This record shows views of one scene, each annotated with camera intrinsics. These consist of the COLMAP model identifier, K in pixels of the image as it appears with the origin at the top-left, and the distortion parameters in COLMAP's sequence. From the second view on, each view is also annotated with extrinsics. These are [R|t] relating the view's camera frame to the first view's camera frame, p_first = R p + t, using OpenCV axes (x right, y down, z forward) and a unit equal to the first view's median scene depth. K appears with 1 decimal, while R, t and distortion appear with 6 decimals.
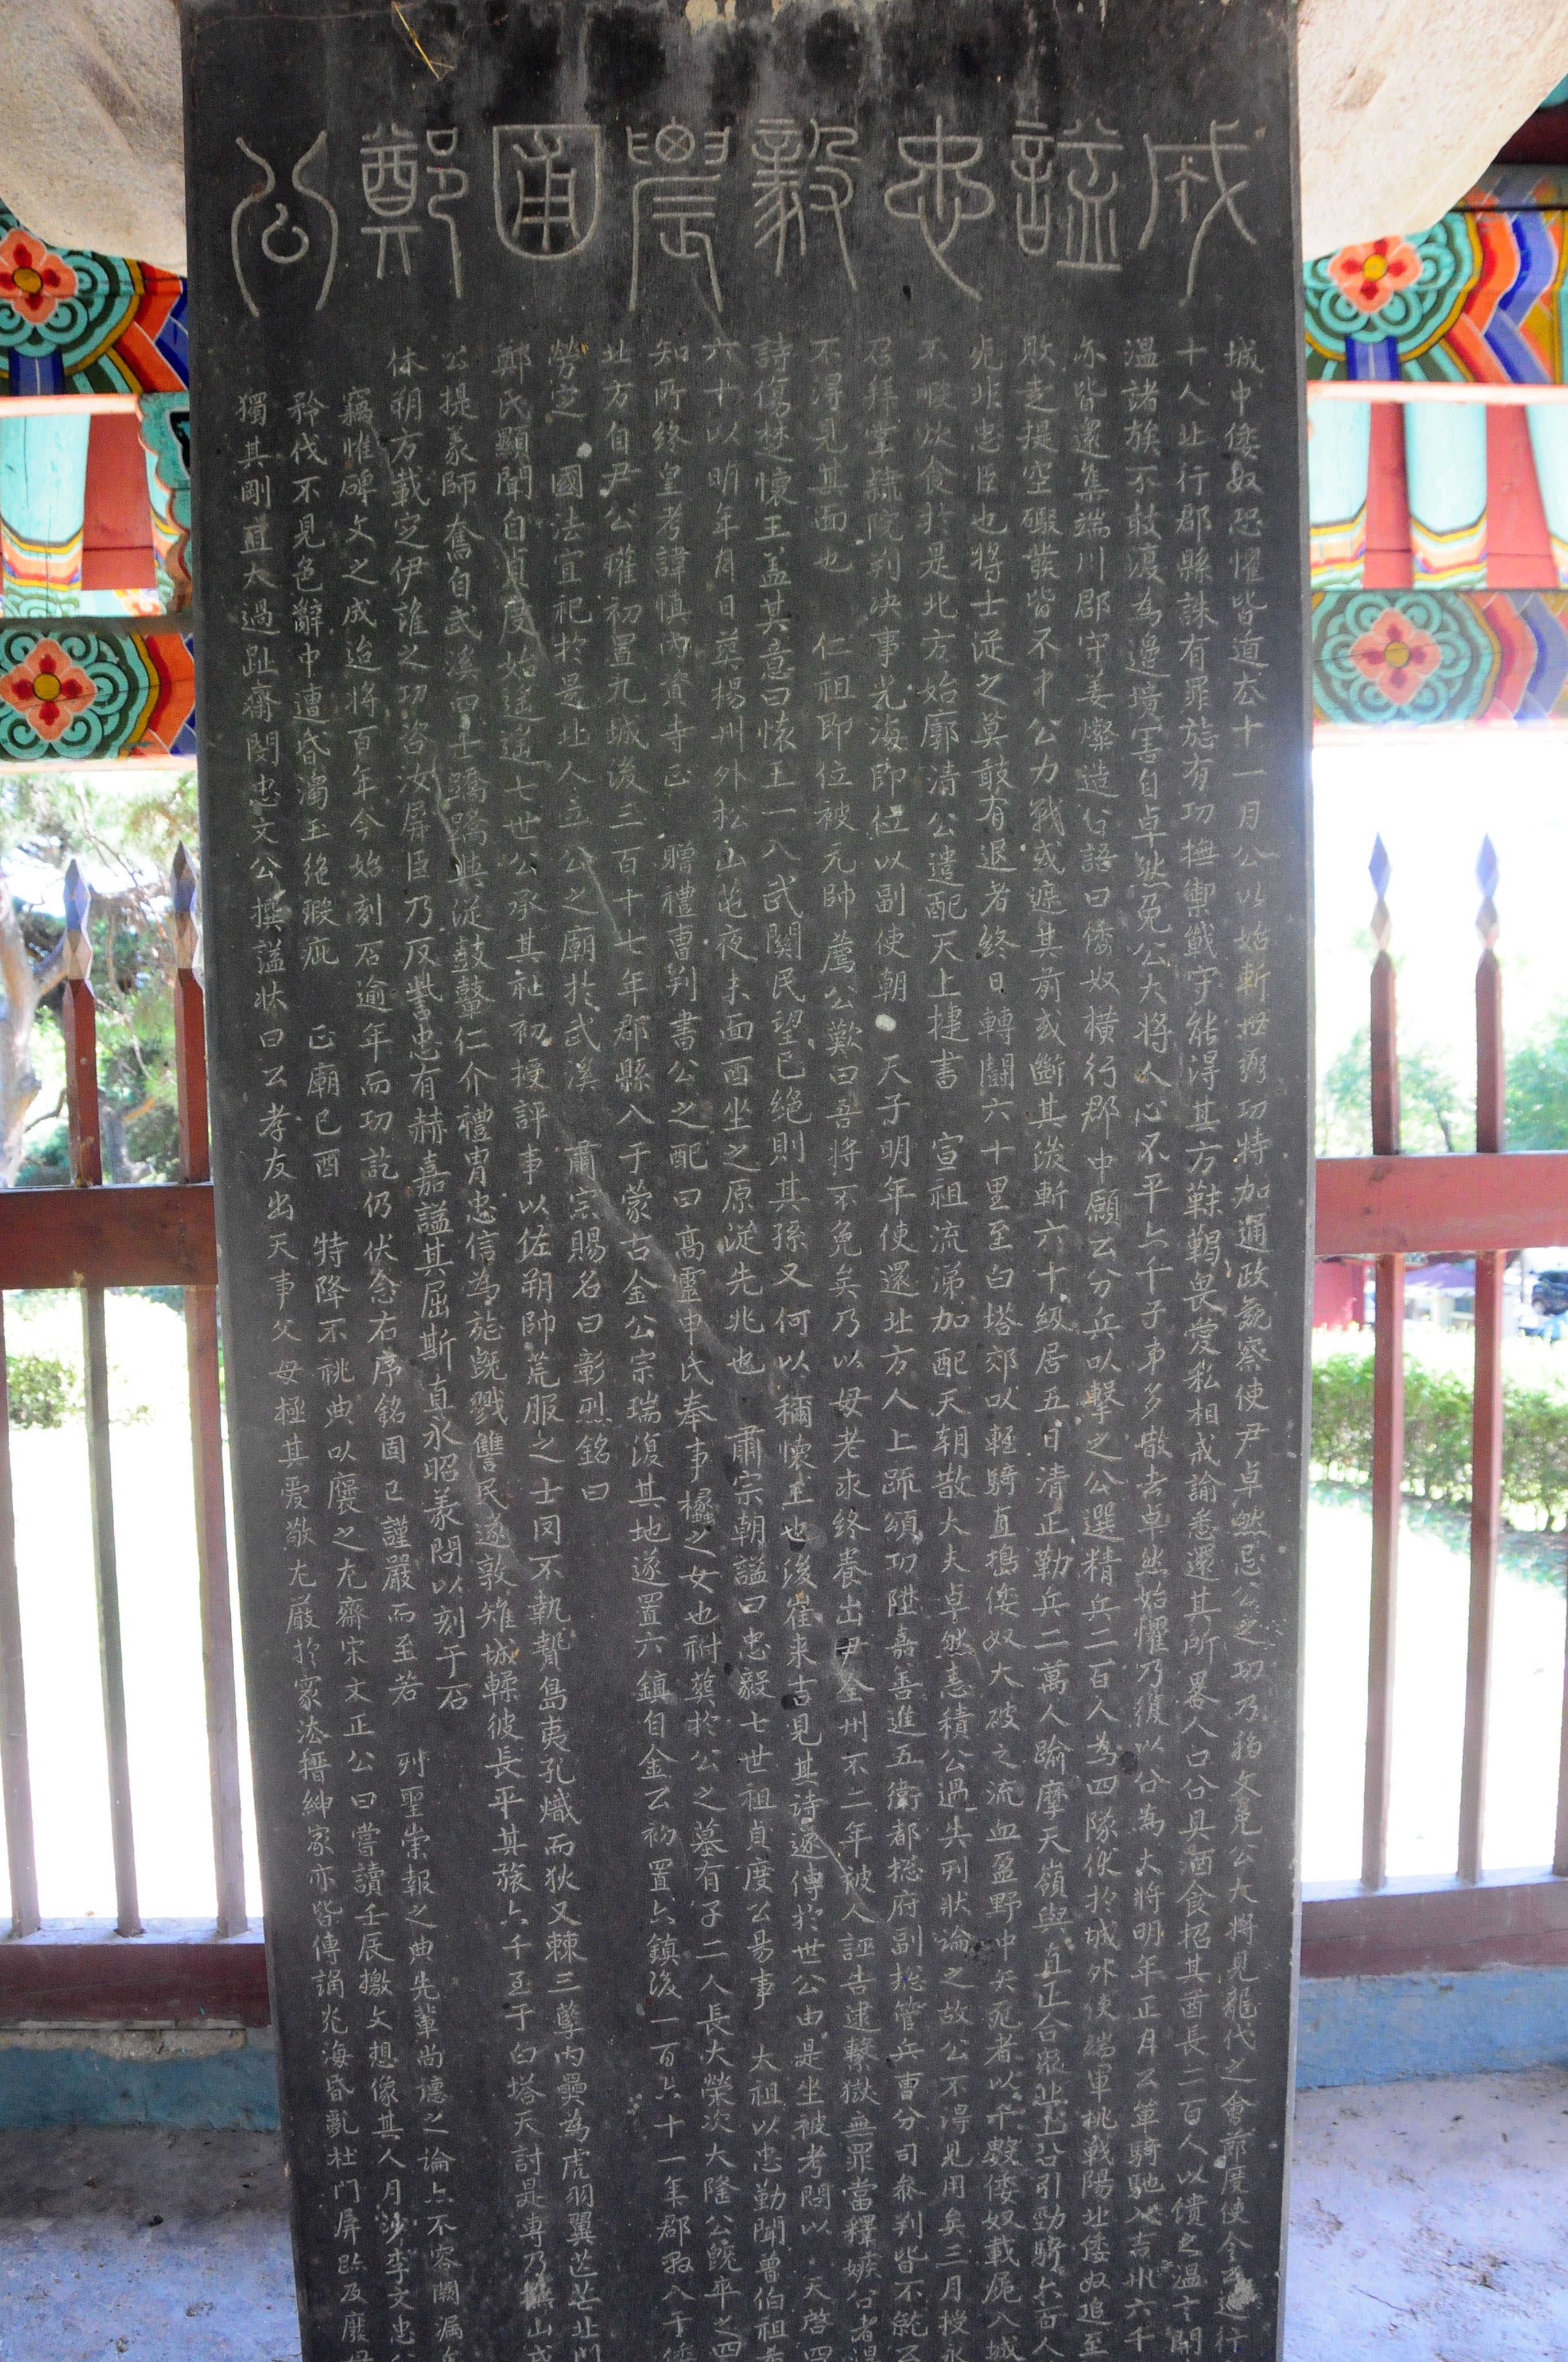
lens RADIAL K [[1937.0, 0, 797.7], [0, 1937.0, 1298.5], [0, 0, 1]] dist [-0.198452, 0.134324]
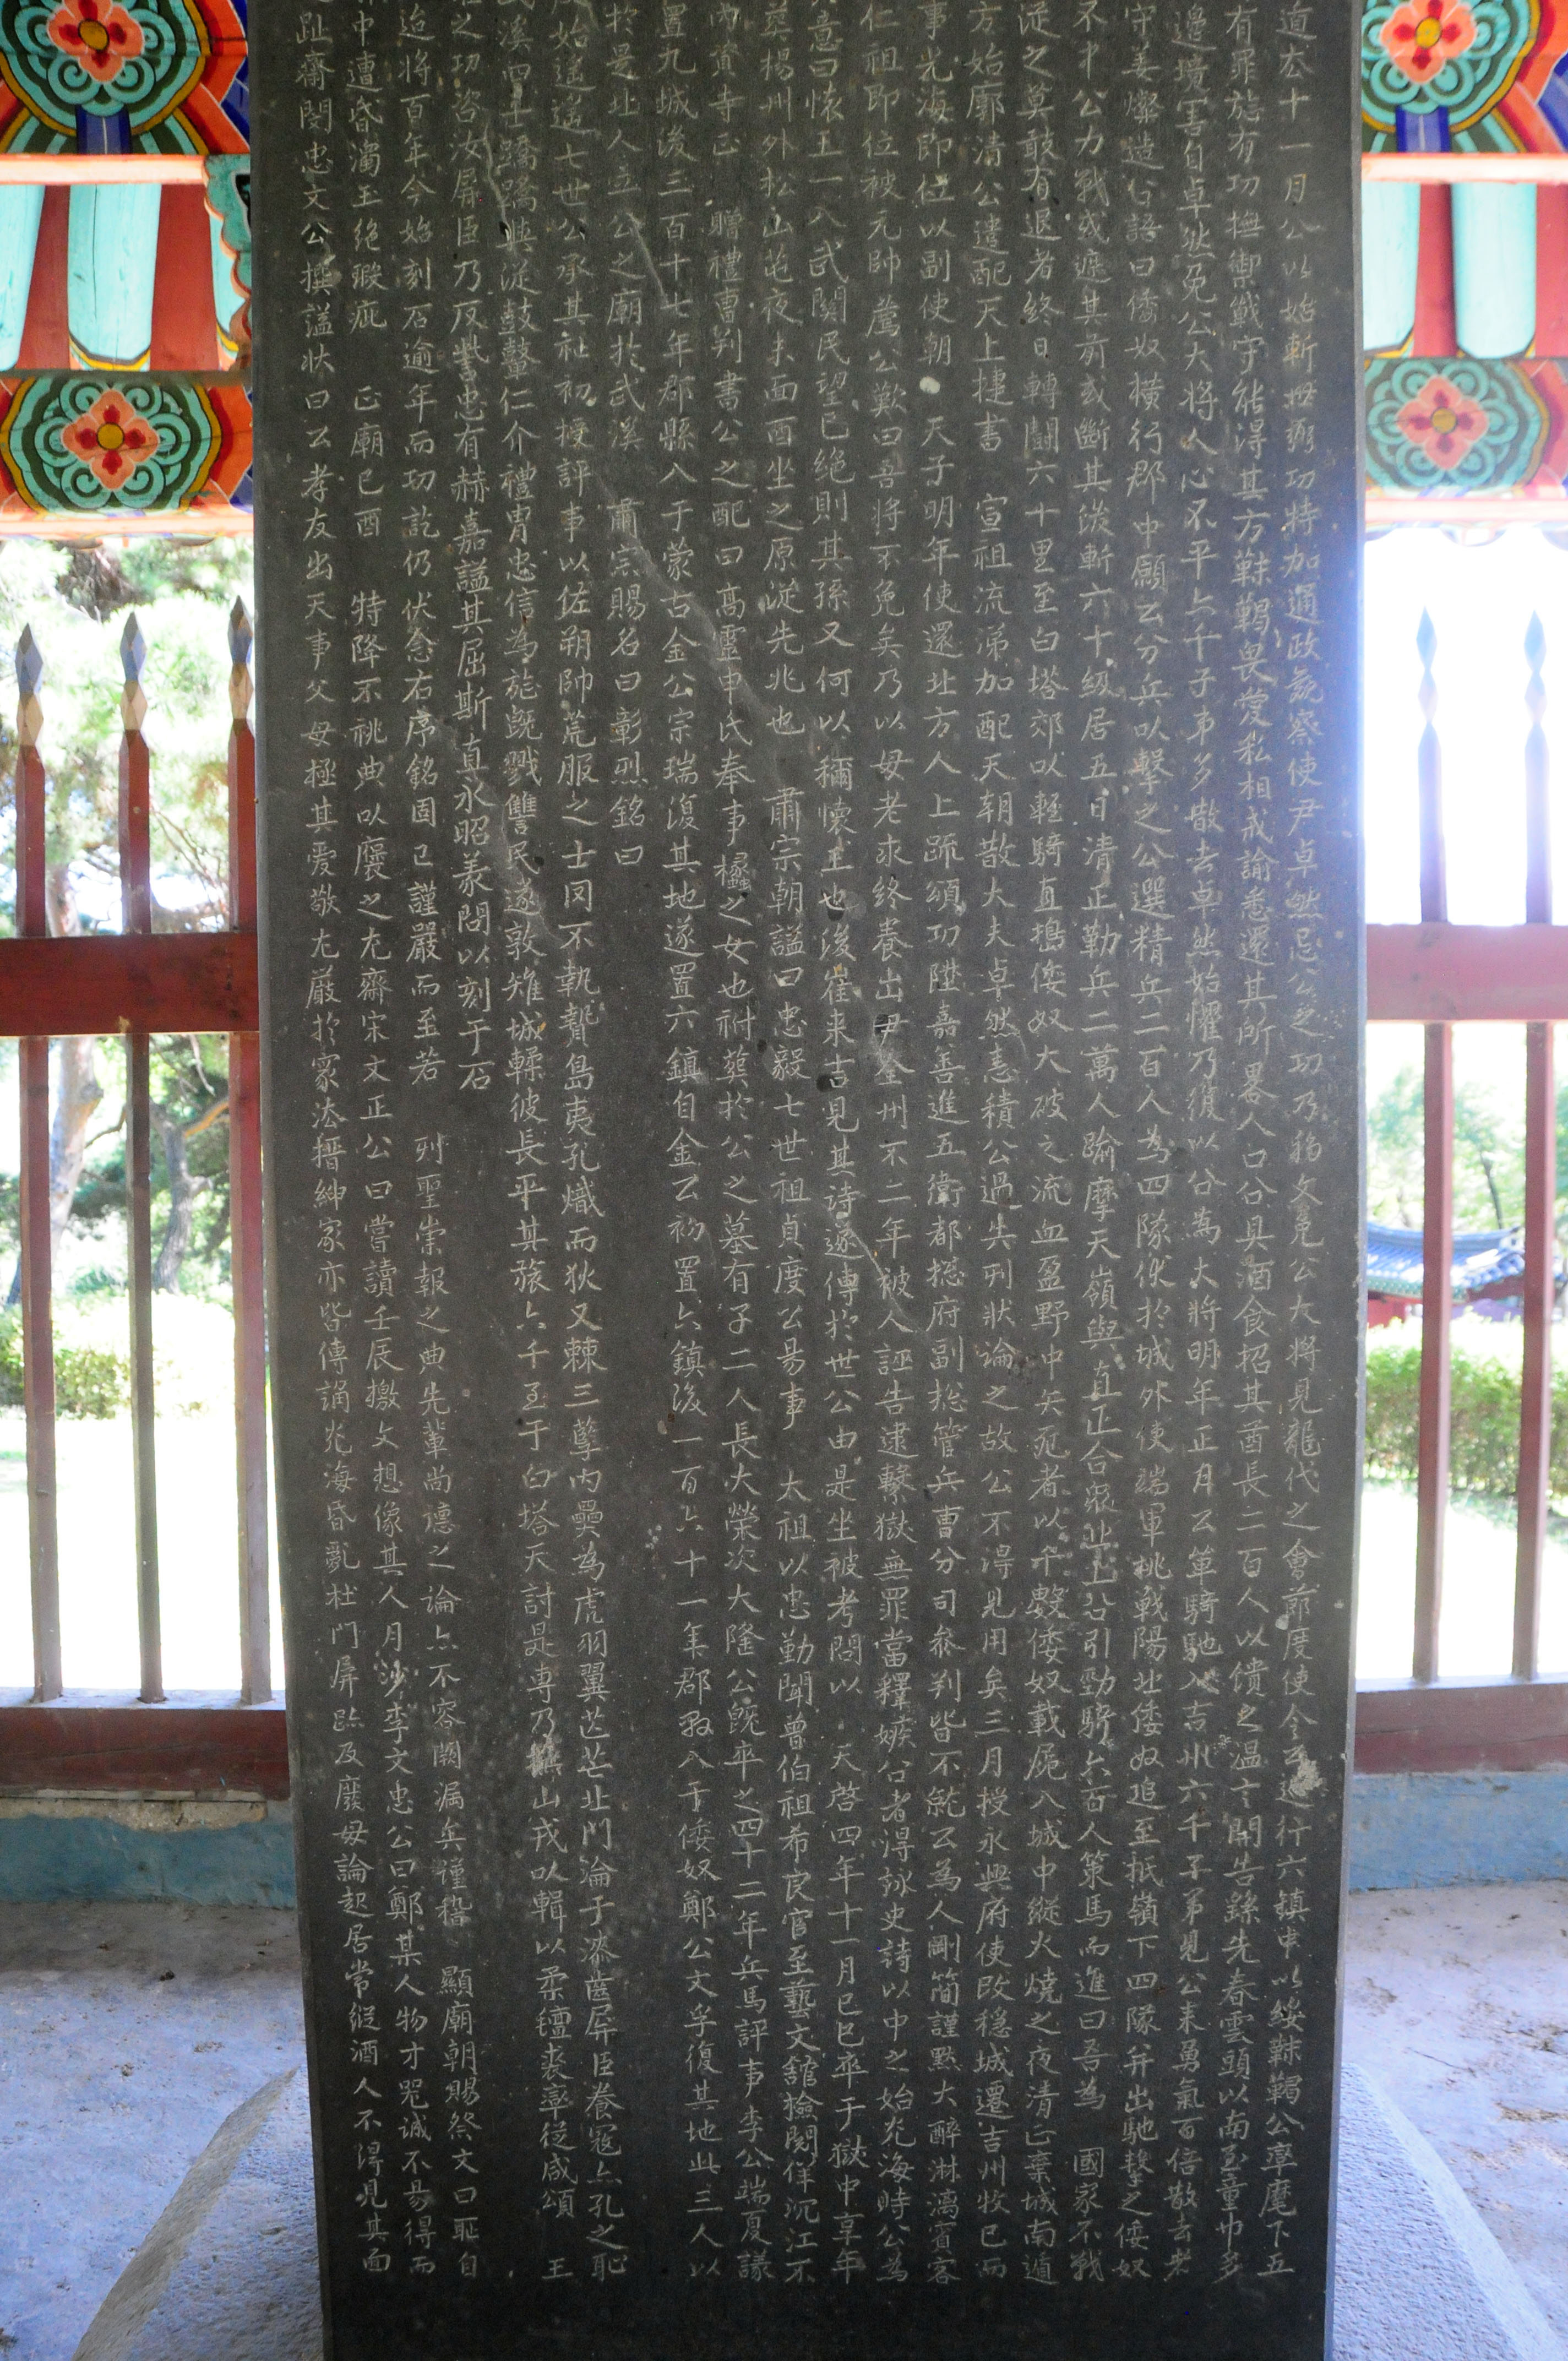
lens RADIAL K [[1936.2, 0, 797.7], [0, 1936.2, 1298.0], [0, 0, 1]] dist [-0.198452, 0.134324]
pose [[0.999497, 0.014110, -0.028395, 0.010711], [-0.014498, 0.999803, -0.013524, 0.332130], [0.028199, 0.013929, 0.999505, 0.039818]]
